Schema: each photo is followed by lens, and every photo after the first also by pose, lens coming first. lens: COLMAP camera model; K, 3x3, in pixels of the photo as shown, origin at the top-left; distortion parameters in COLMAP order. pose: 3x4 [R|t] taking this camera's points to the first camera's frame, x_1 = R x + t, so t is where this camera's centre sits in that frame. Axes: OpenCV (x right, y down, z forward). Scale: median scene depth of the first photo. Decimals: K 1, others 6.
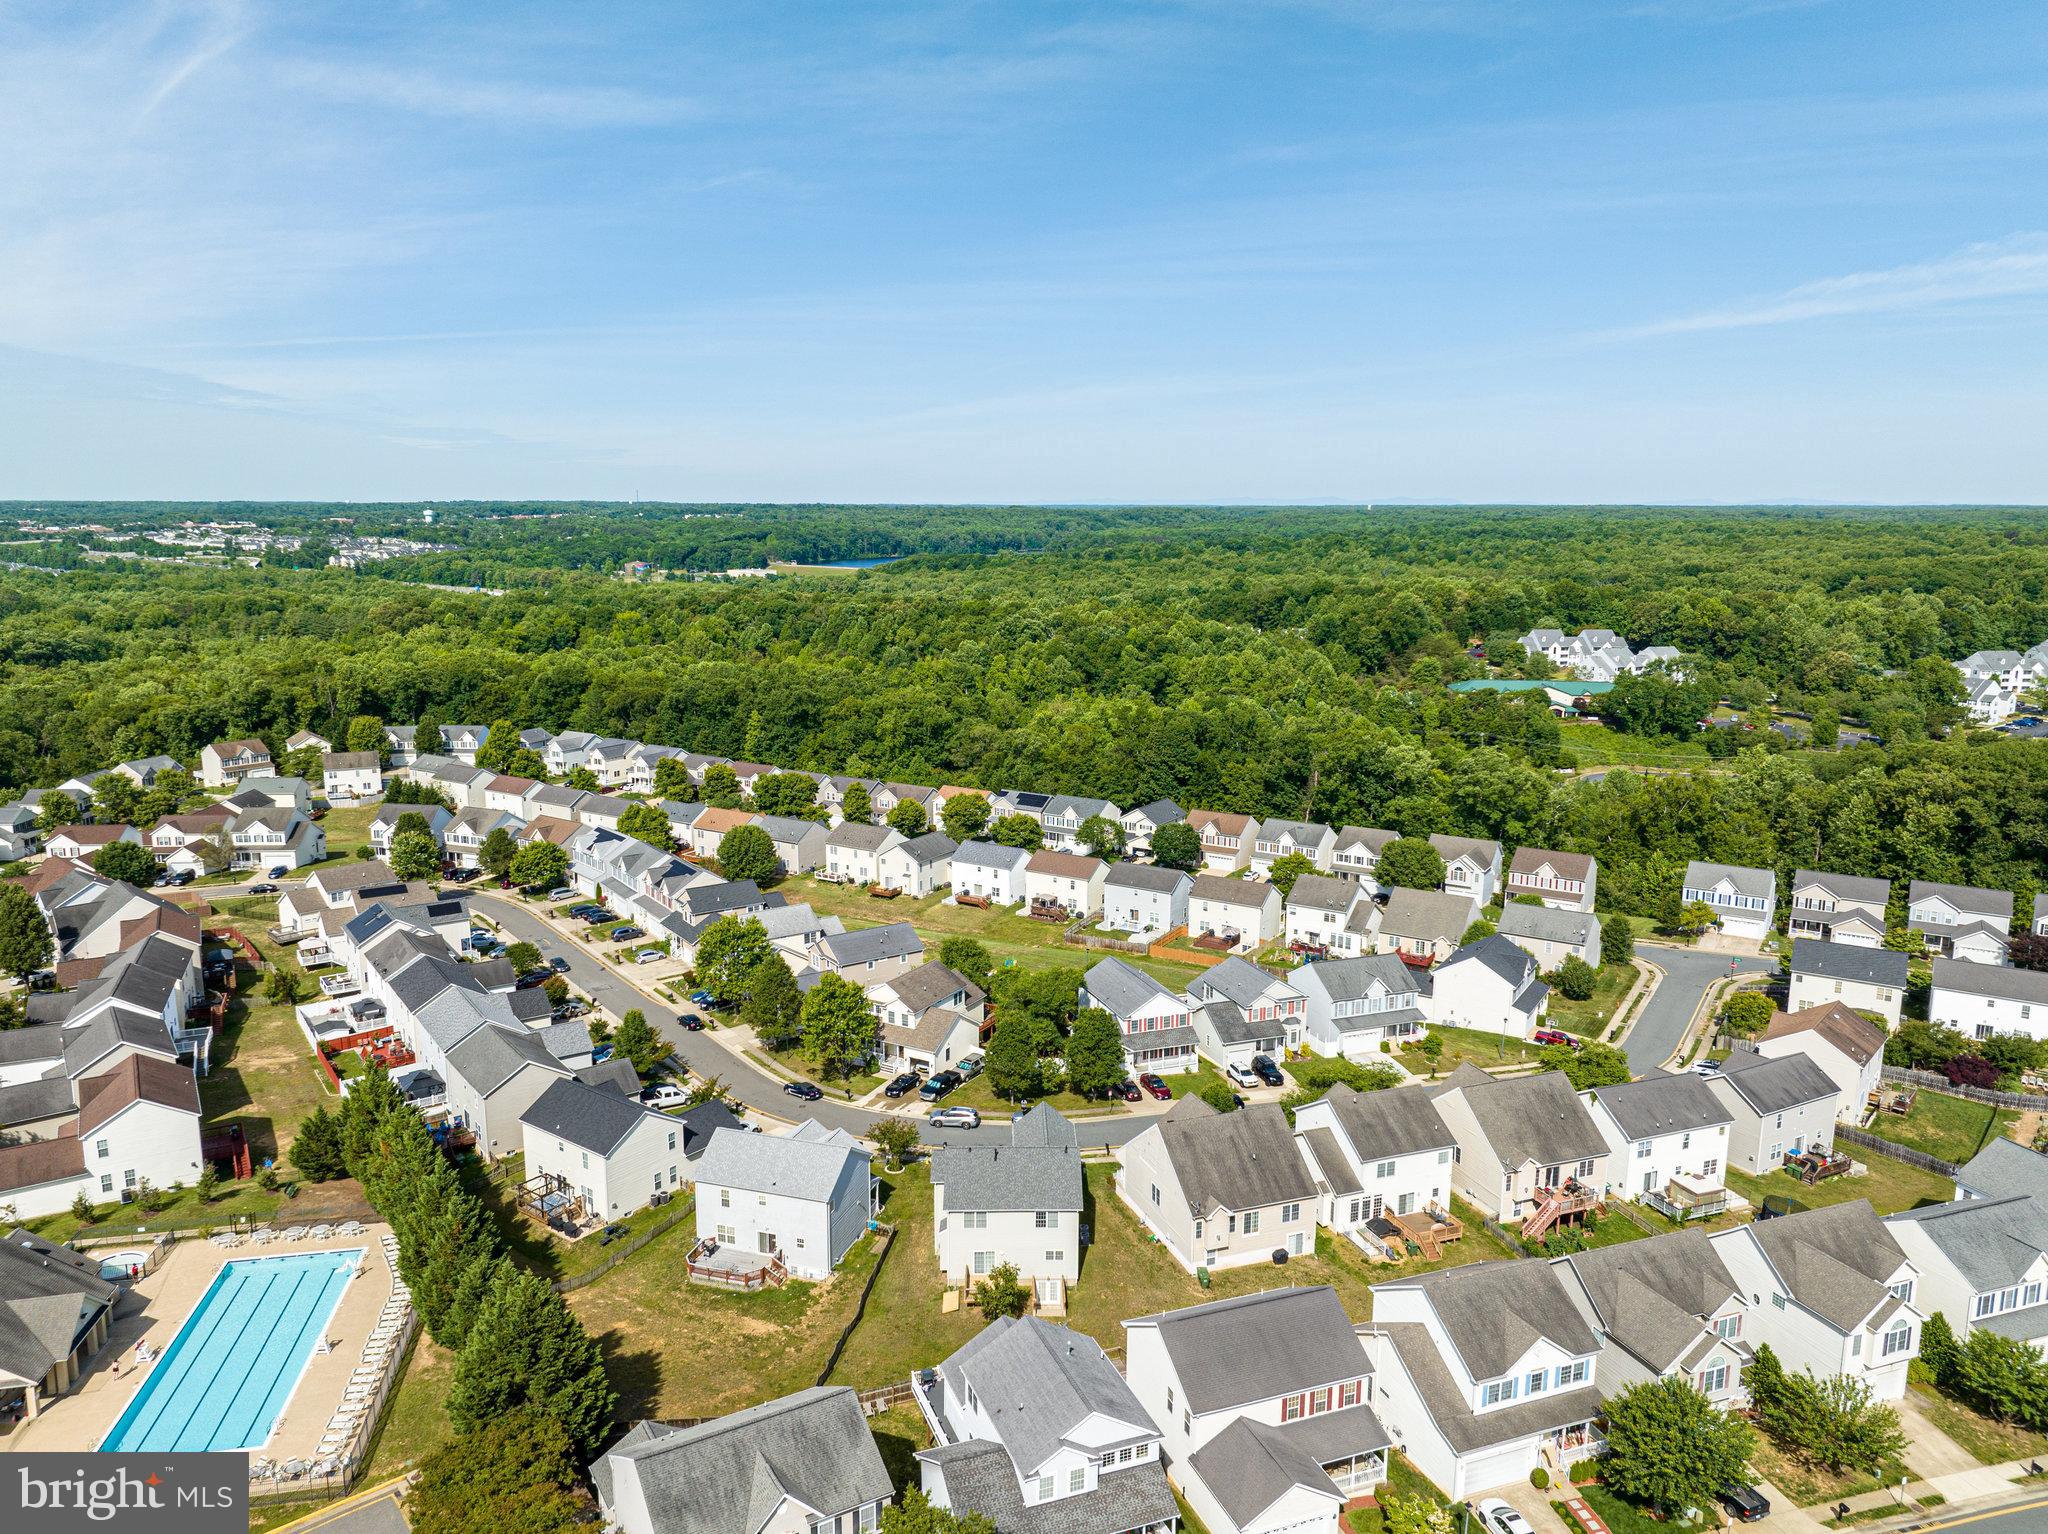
lens RADIAL K [[1425.8, 0, 1024.5], [0, 1425.8, 771.9], [0, 0, 1]] dist [0.022101, -0.048015]
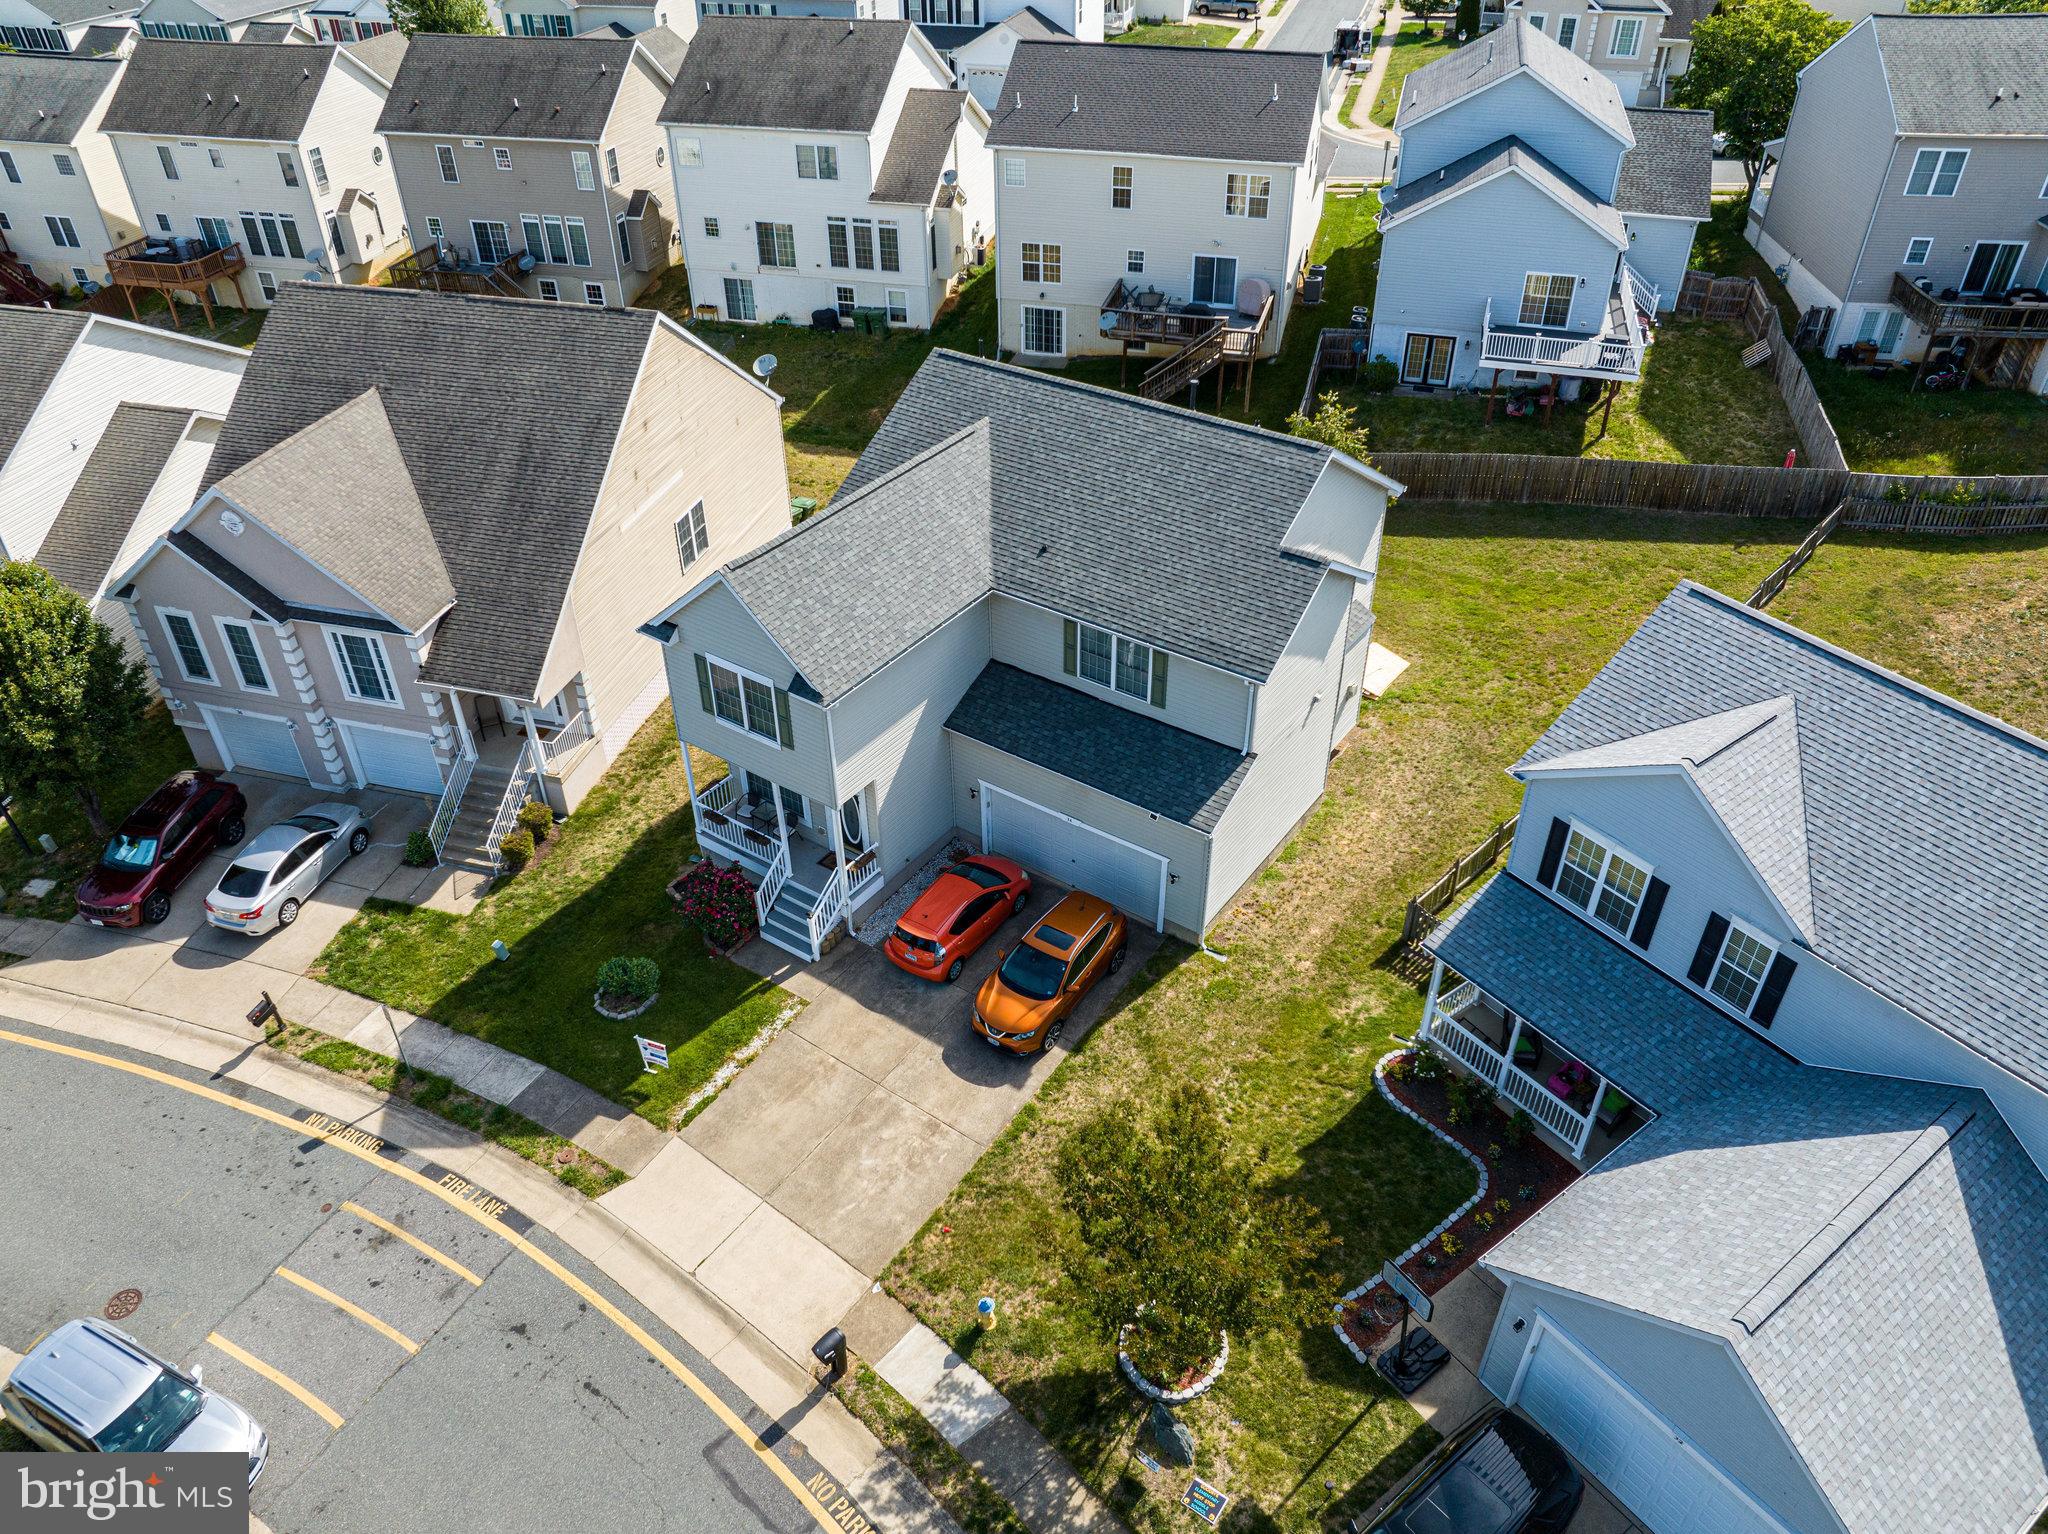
lens RADIAL K [[1443.3, 0, 1024.9], [0, 1443.3, 775.5], [0, 0, 1]] dist [-0.047392, 0.011841]
pose [[-0.813160, -0.346785, 0.467452, -0.109920], [0.112660, 0.694160, 0.710950, 0.076275], [-0.571033, 0.630779, -0.525394, 0.858875]]
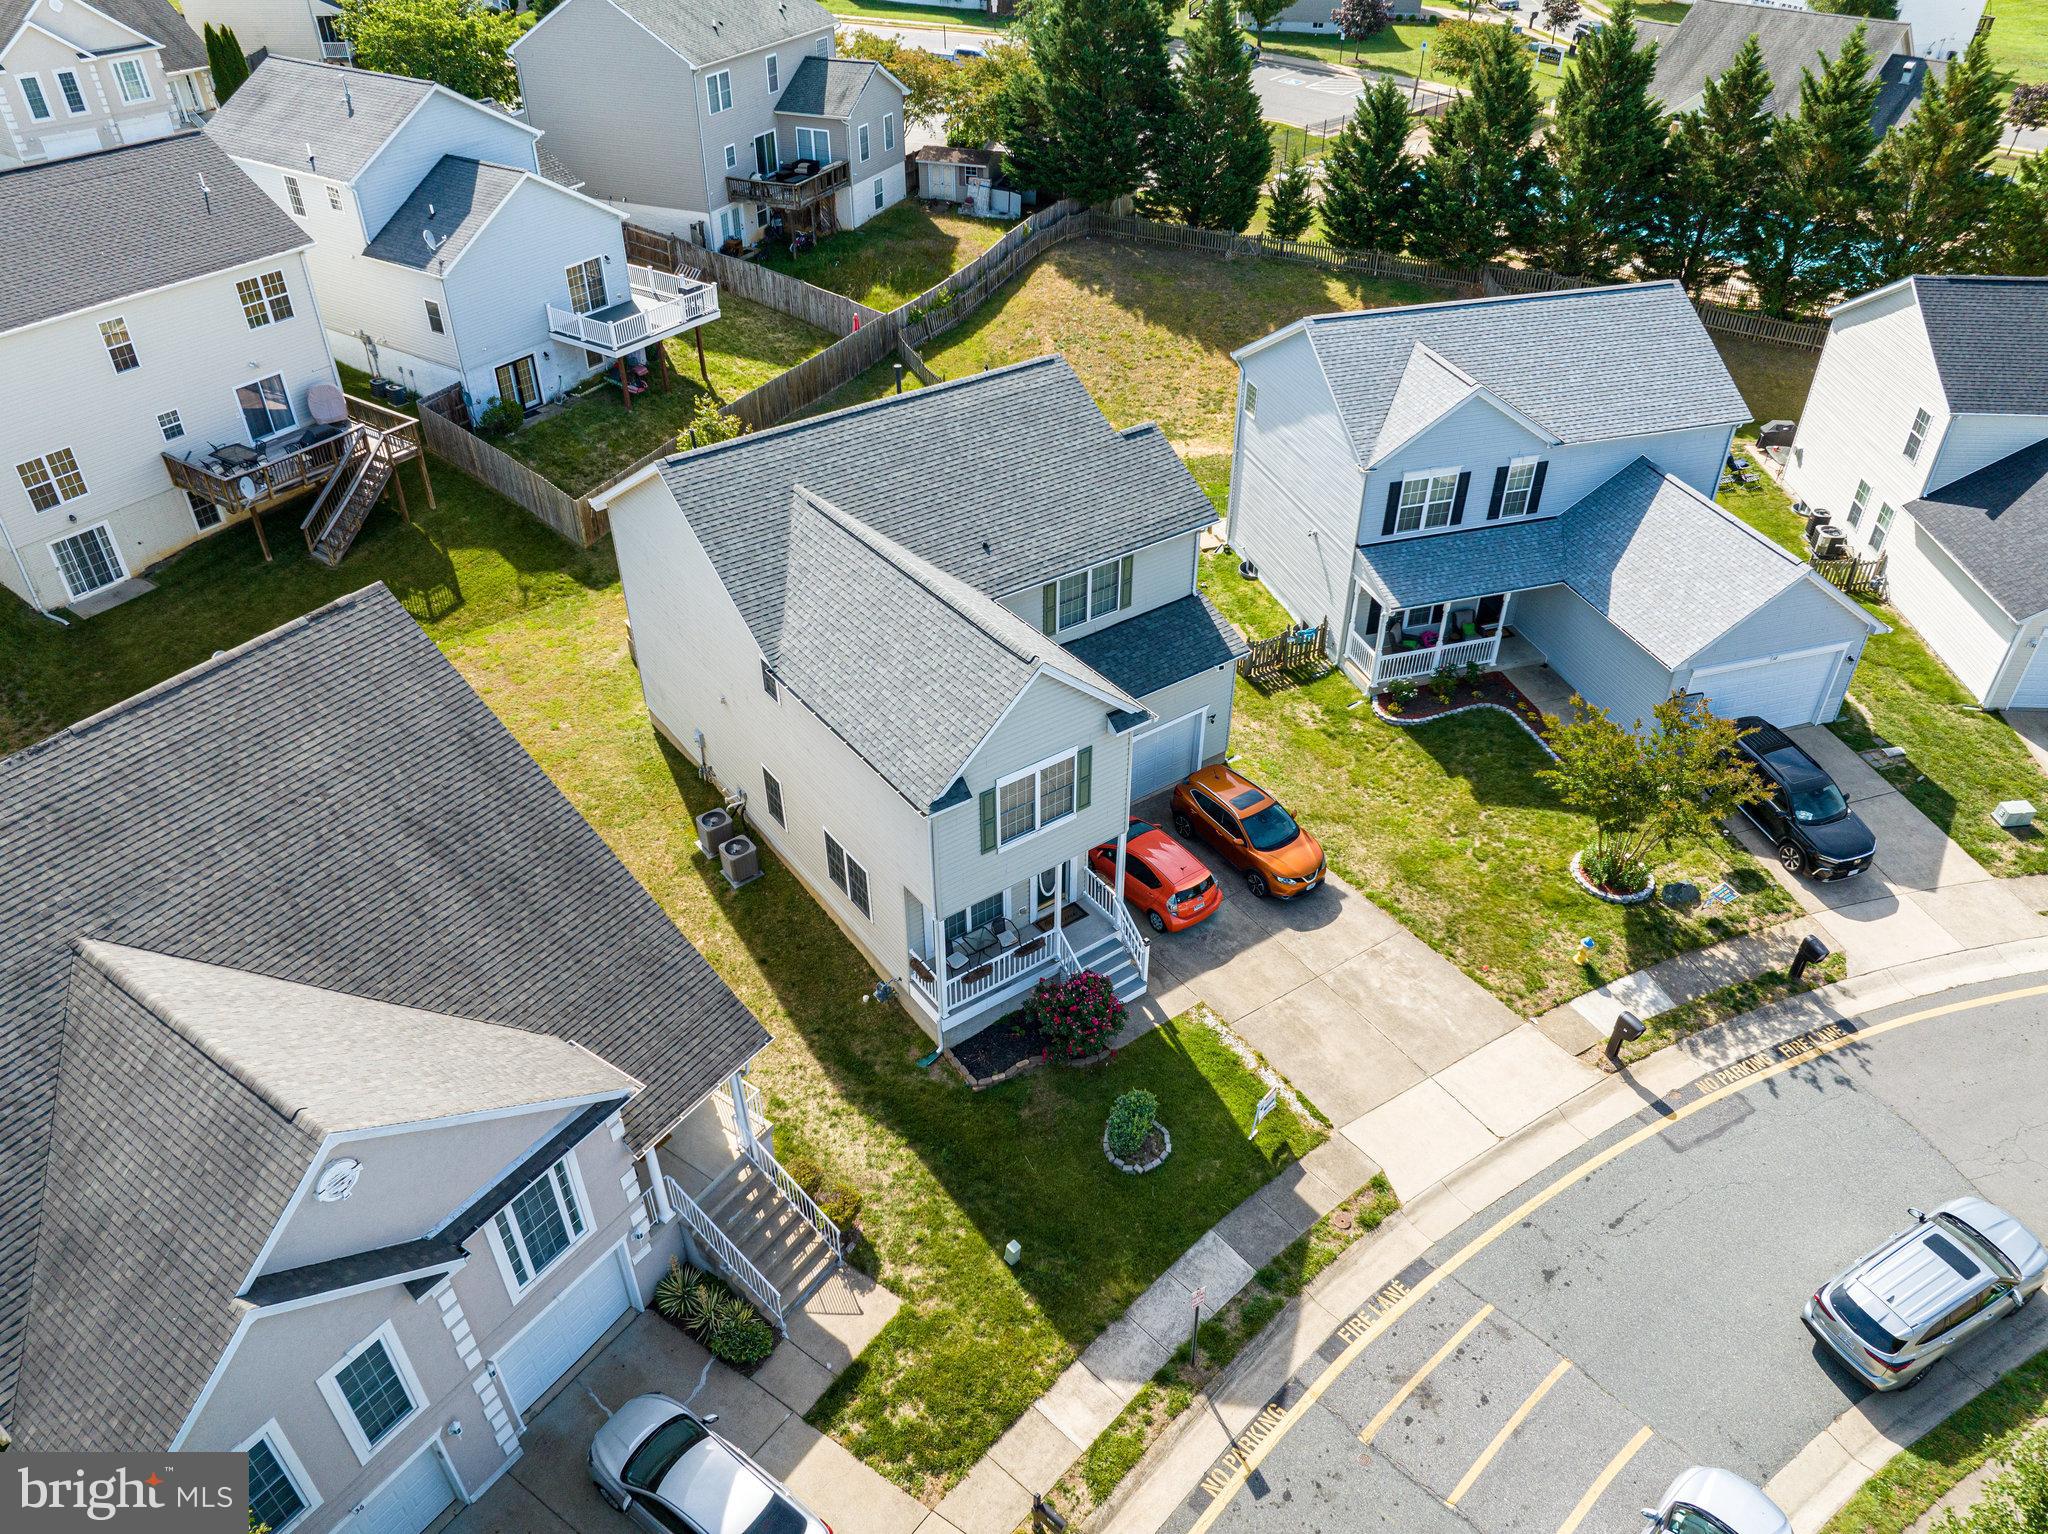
lens RADIAL K [[1443.3, 0, 1024.9], [0, 1443.3, 775.5], [0, 0, 1]] dist [-0.047392, 0.011841]
pose [[-0.820028, 0.340205, -0.460233, 0.088672], [-0.107793, 0.697950, 0.707987, 0.075684], [0.562080, 0.630180, -0.535667, 0.864235]]
